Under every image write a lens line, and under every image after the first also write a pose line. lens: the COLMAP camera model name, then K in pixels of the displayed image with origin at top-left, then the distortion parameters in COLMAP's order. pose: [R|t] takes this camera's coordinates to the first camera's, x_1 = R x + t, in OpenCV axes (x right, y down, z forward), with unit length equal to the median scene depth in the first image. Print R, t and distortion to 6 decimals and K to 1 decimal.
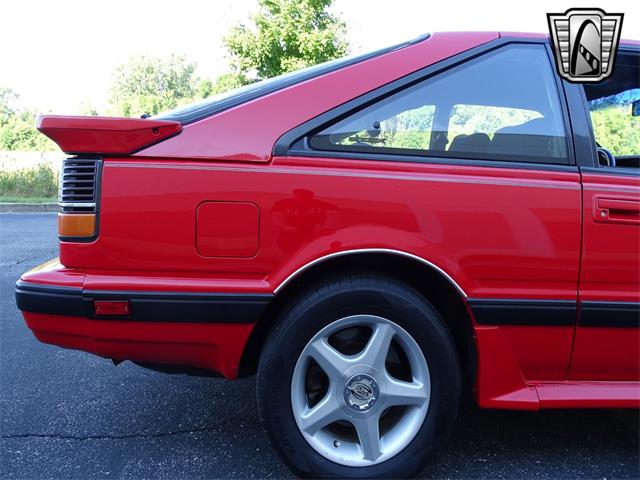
lens RADIAL K [[452.8, 0, 318.6], [0, 452.8, 239.1], [0, 0, 1]] dist [0.004790, -0.001011]
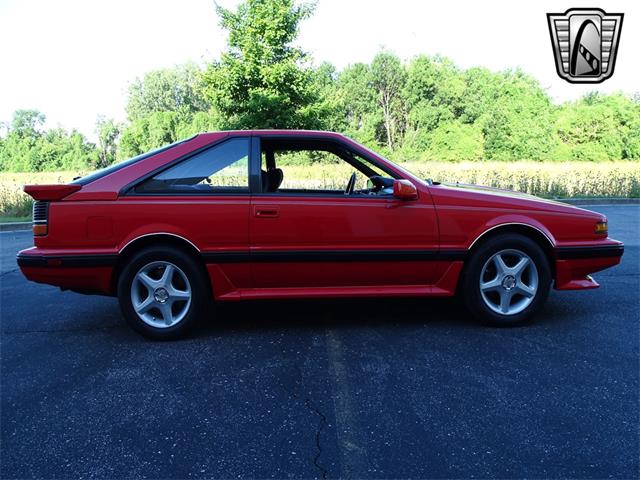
lens RADIAL K [[460.6, 0, 319.2], [0, 460.6, 239.5], [0, 0, 1]] dist [-0.004961, -0.000088]
pose [[0.997662, -0.043707, -0.052546, 1.022555], [0.043027, 0.998976, -0.013991, 0.119758], [0.053104, 0.011697, 0.998520, -1.297012]]
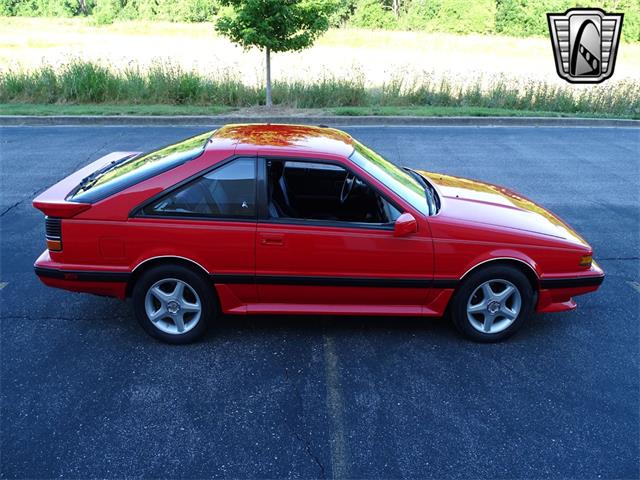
lens RADIAL K [[465.1, 0, 321.7], [0, 465.1, 209.5], [0, 0, 1]] dist [-0.005089, 0.000366]
pose [[0.999270, 0.006932, -0.037573, 0.991694], [0.001263, 0.976873, 0.213817, -0.728259], [0.038186, -0.213708, 0.976151, -1.345281]]
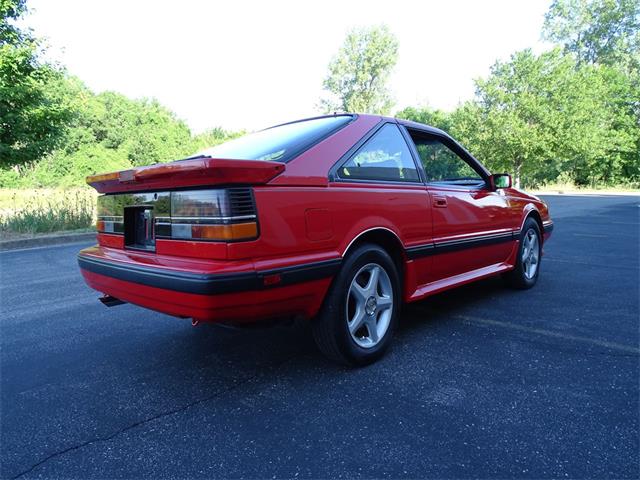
lens RADIAL K [[453.2, 0, 317.3], [0, 453.2, 260.2], [0, 0, 1]] dist [-0.016184, -0.002144]
pose [[0.742337, -0.143777, 0.654418, -1.243021], [0.147107, 0.987848, 0.050162, 0.024174], [-0.653678, 0.059032, 0.754467, -0.276909]]
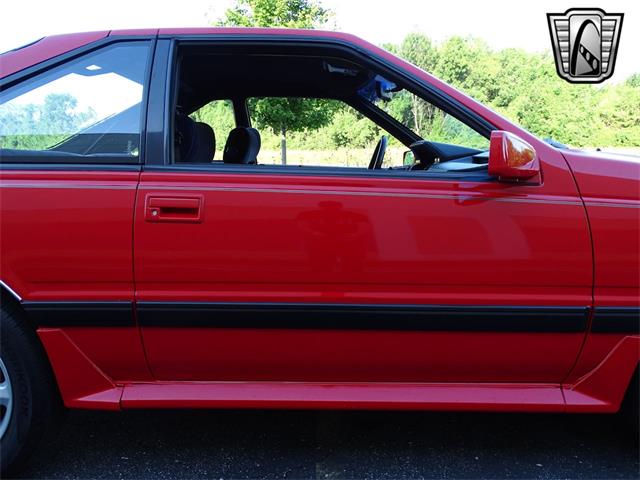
lens RADIAL K [[457.0, 0, 326.8], [0, 457.0, 238.7], [0, 0, 1]] dist [0.000437, 0.000004]
pose [[0.995196, -0.028112, -0.093778, 1.050111], [0.029590, 0.999458, 0.014404, -0.002910], [0.093322, -0.017110, 0.995489, 0.045511]]
